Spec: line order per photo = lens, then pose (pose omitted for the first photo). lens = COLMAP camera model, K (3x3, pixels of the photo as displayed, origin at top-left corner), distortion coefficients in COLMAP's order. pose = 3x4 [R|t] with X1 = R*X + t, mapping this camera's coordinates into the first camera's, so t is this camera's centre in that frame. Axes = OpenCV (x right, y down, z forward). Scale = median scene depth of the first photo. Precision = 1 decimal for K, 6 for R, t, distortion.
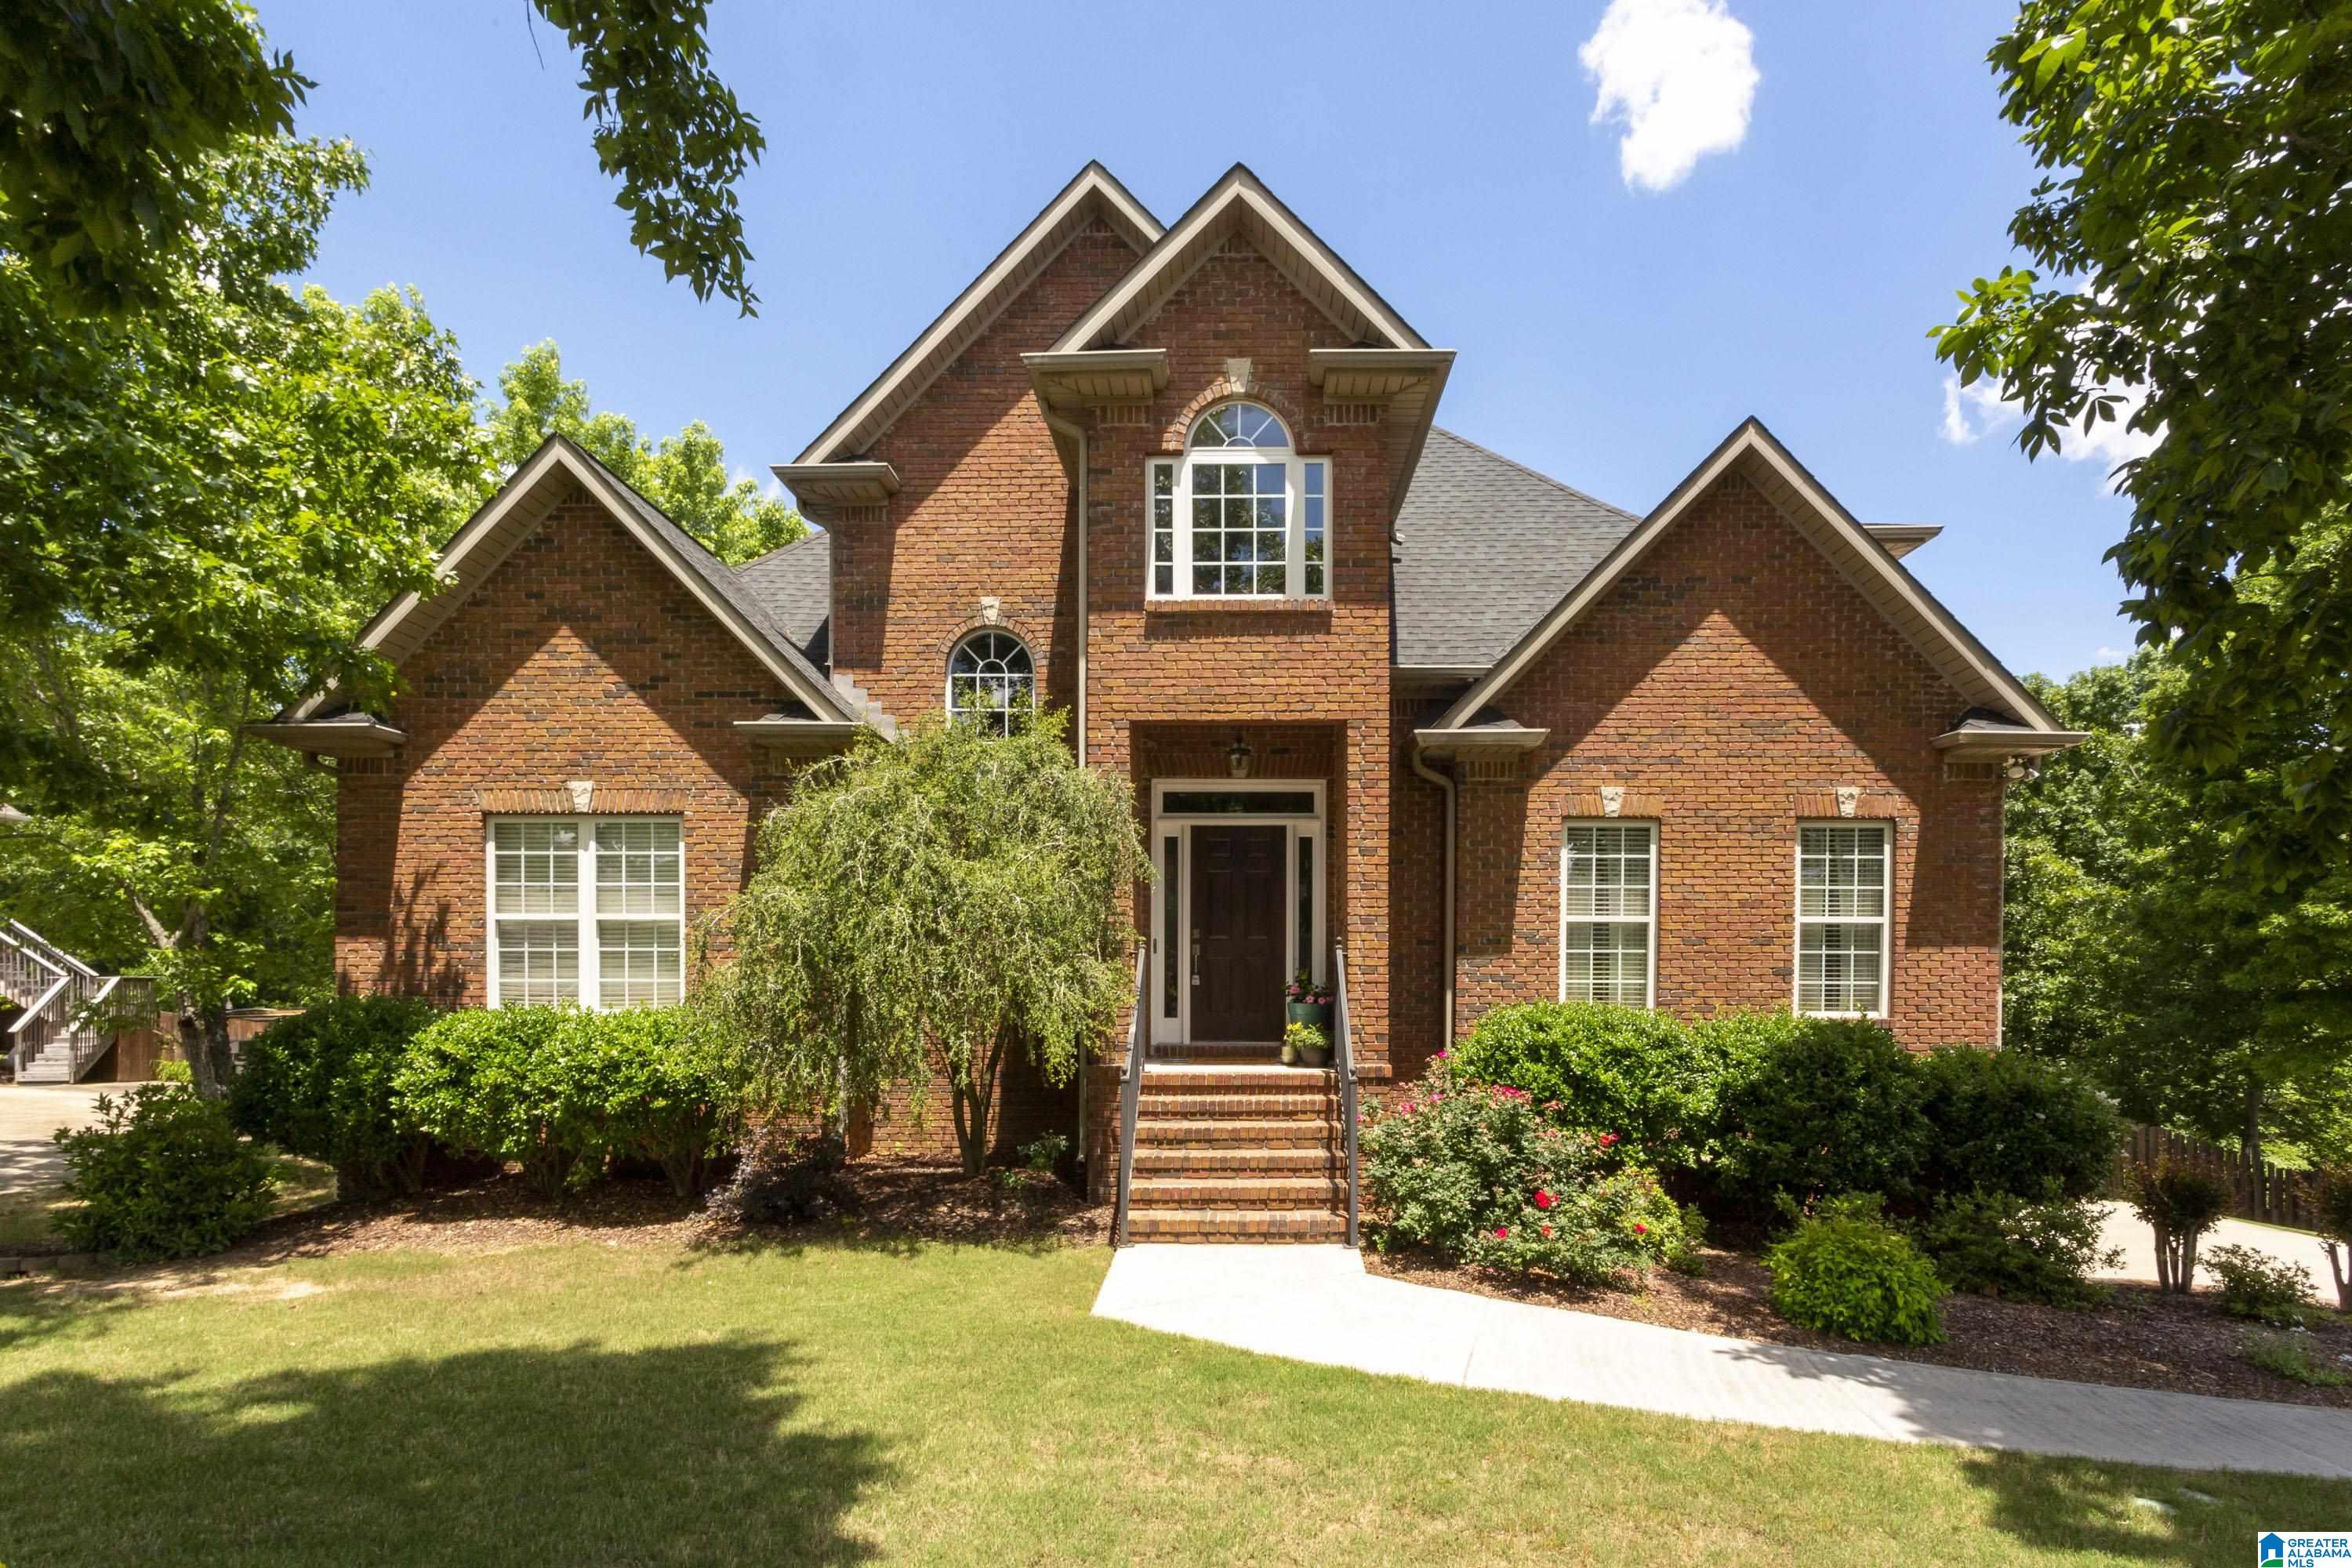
lens RADIAL K [[1176.1, 0, 1176.6], [0, 1176.1, 837.5], [0, 0, 1]] dist [-0.000178, 0.000508]
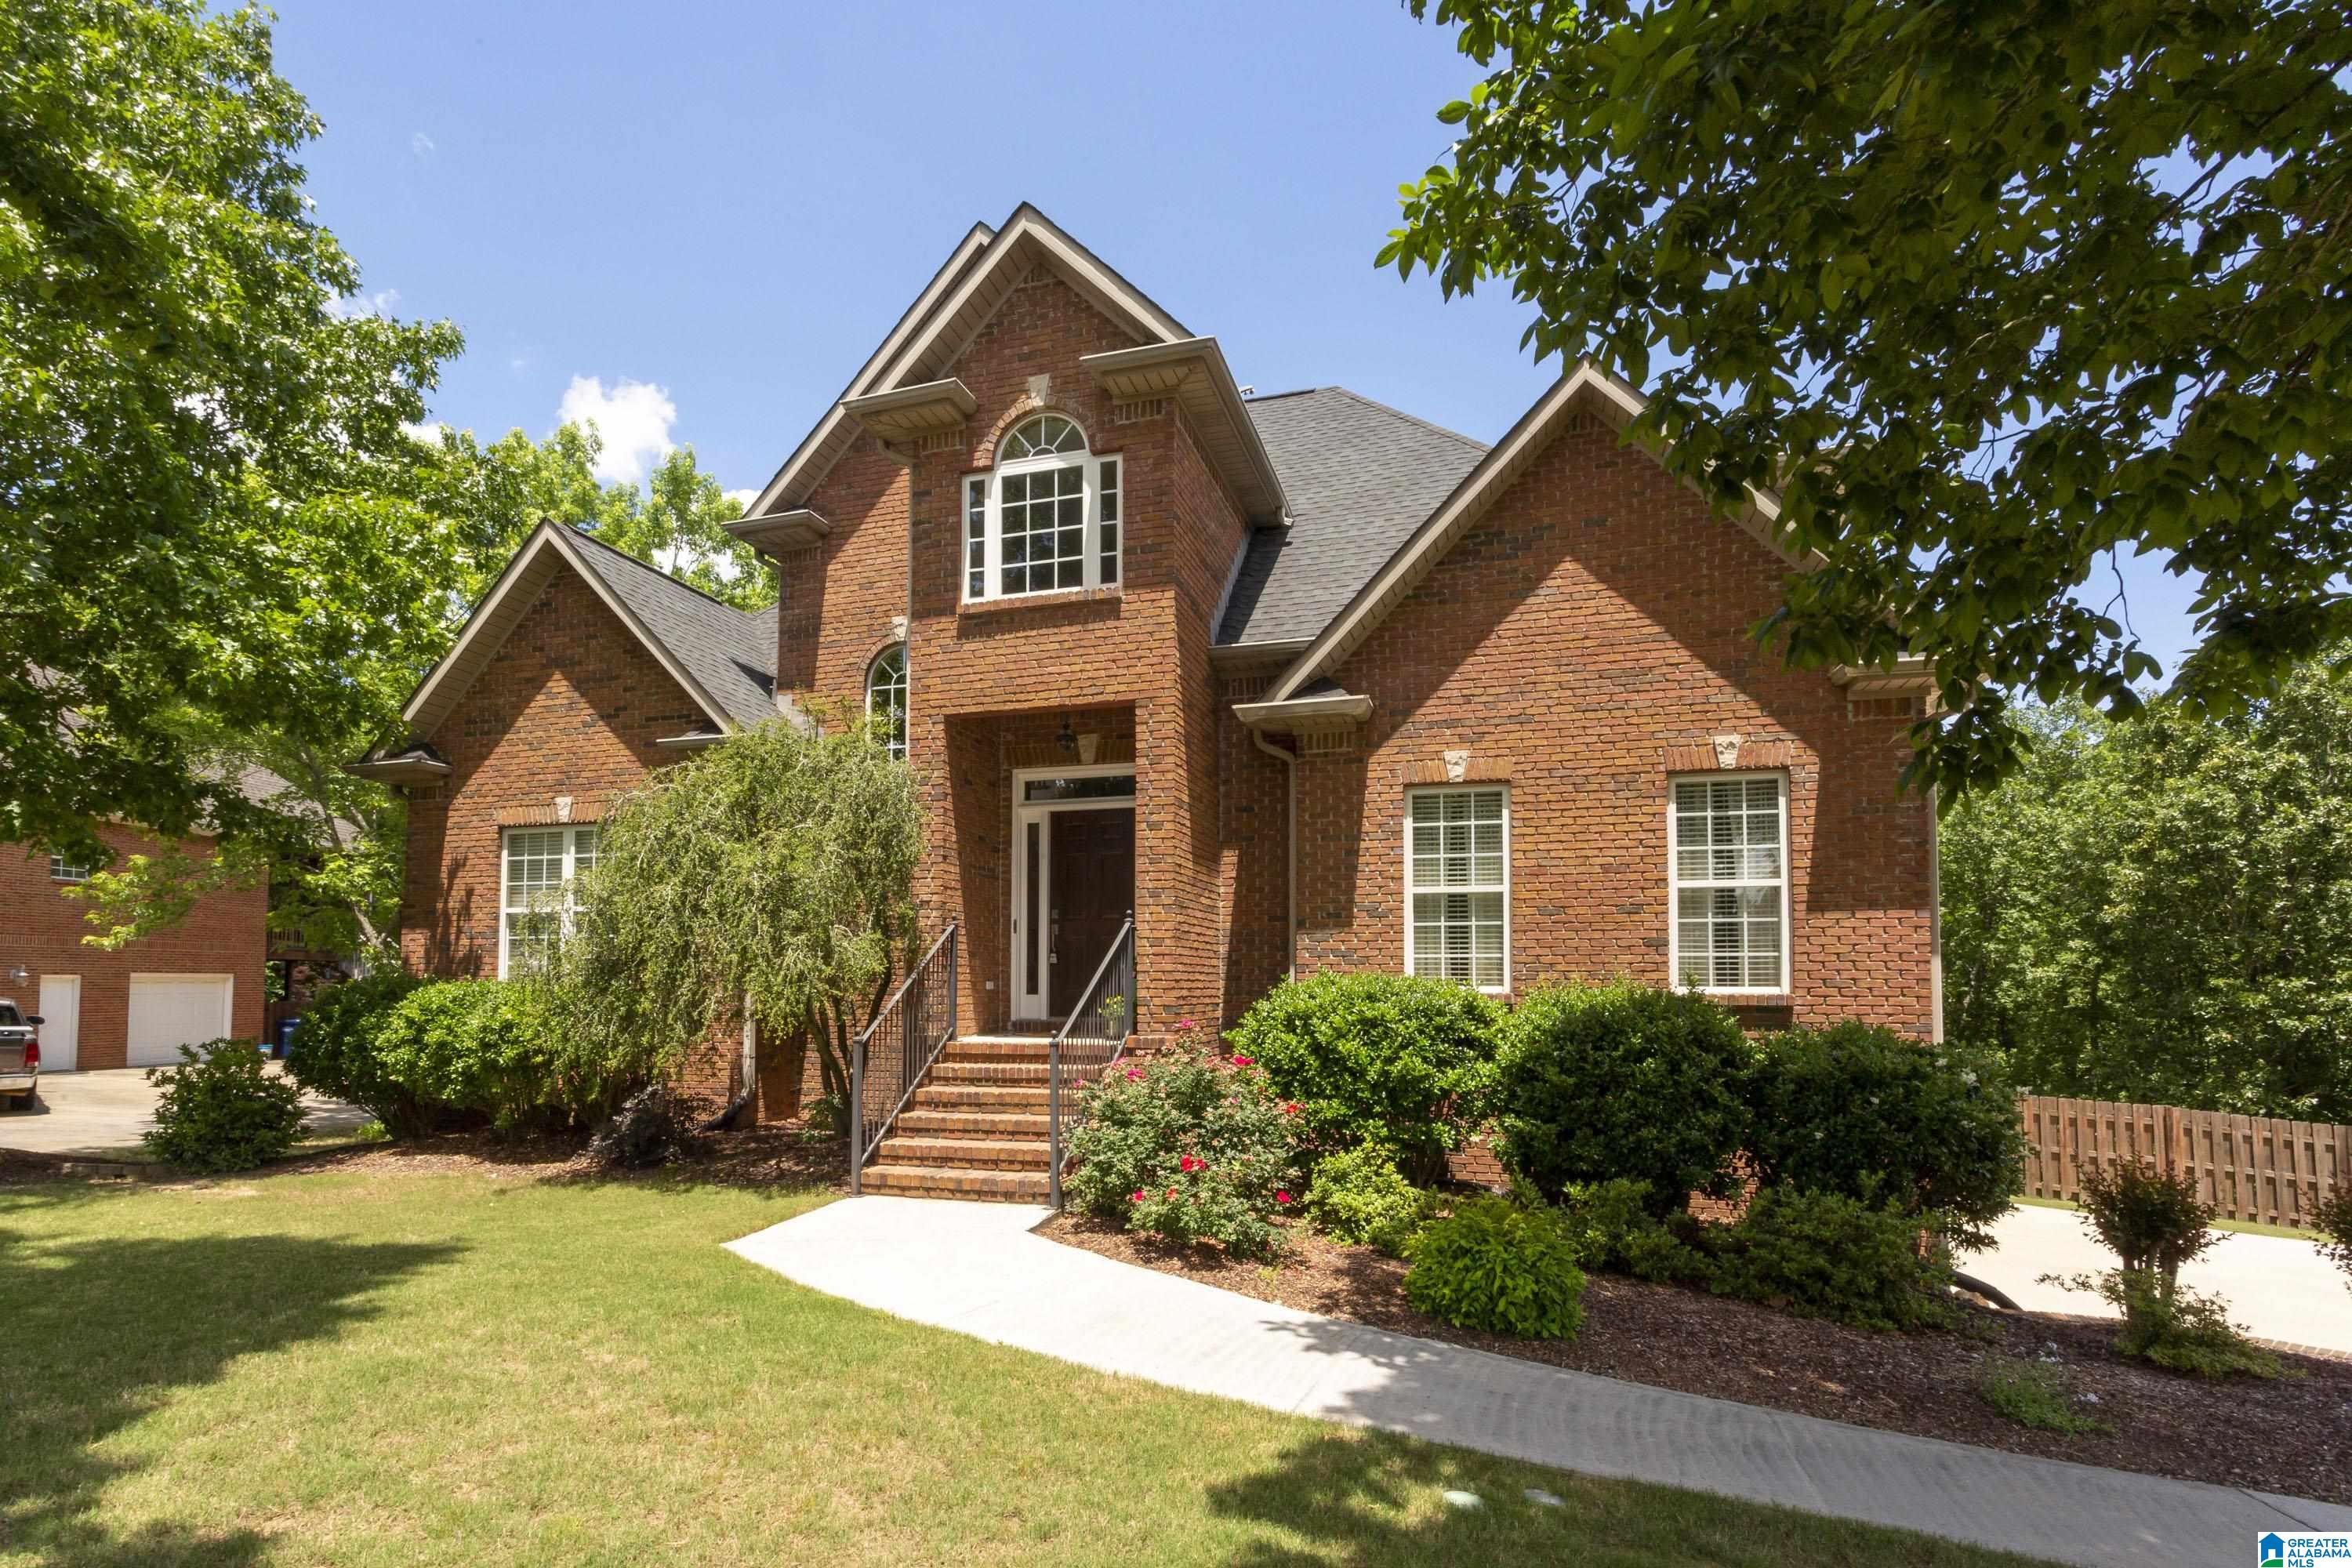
lens RADIAL K [[1150.4, 0, 1176.0], [0, 1150.4, 784.0], [0, 0, 1]] dist [-0.002060, -0.000017]
pose [[0.958712, -0.052706, -0.279451, 0.446496], [0.034893, 0.997052, -0.068341, 0.043254], [0.282229, 0.055769, 0.957725, 0.044102]]
